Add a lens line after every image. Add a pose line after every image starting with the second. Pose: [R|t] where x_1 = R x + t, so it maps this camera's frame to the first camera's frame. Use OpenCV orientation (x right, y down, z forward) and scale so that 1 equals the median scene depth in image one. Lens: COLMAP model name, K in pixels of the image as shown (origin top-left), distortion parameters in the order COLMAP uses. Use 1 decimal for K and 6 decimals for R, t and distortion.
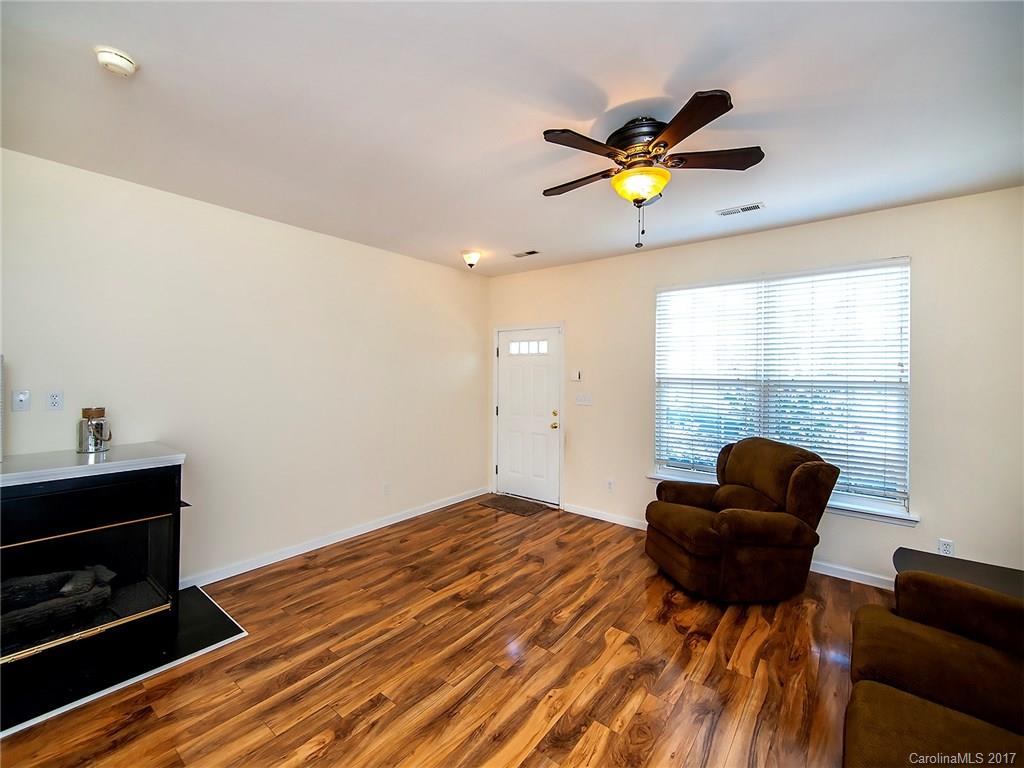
lens RADIAL K [[442.4, 0, 505.7], [0, 442.4, 361.6], [0, 0, 1]] dist [0.000562, -0.000489]
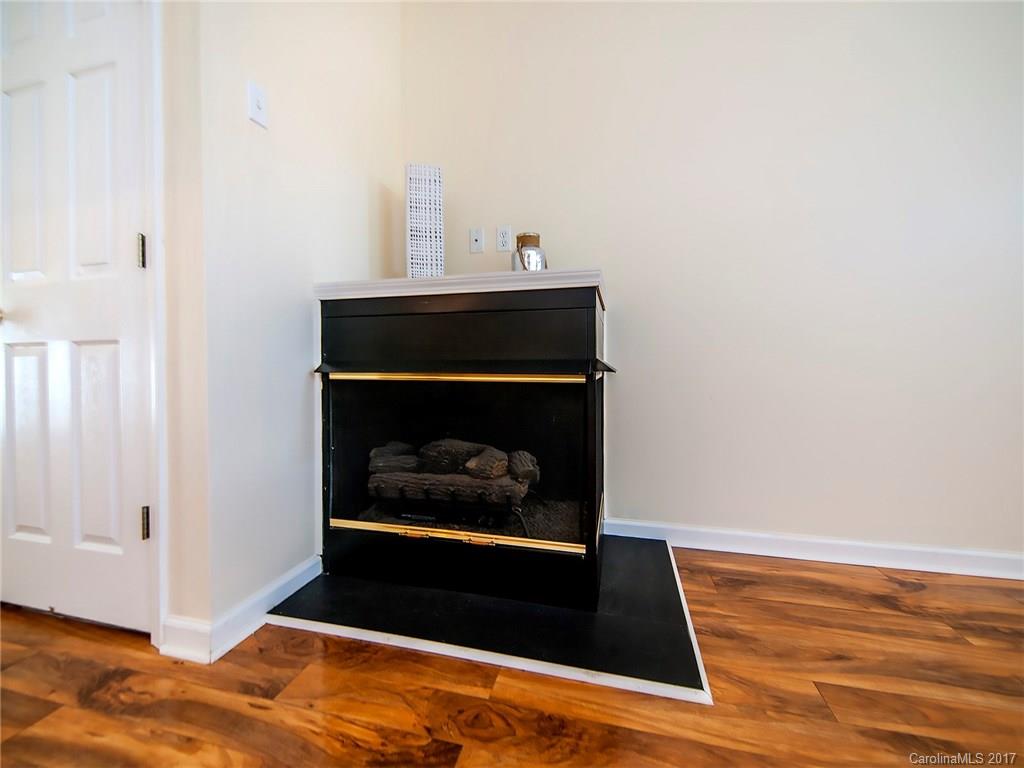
lens RADIAL K [[442.4, 0, 505.7], [0, 442.4, 361.6], [0, 0, 1]] dist [0.000562, -0.000489]
pose [[0.416860, -0.003518, -0.908964, -0.282190], [0.019825, 0.999790, 0.005222, 0.288914], [0.908754, -0.020197, 0.416842, 0.630039]]
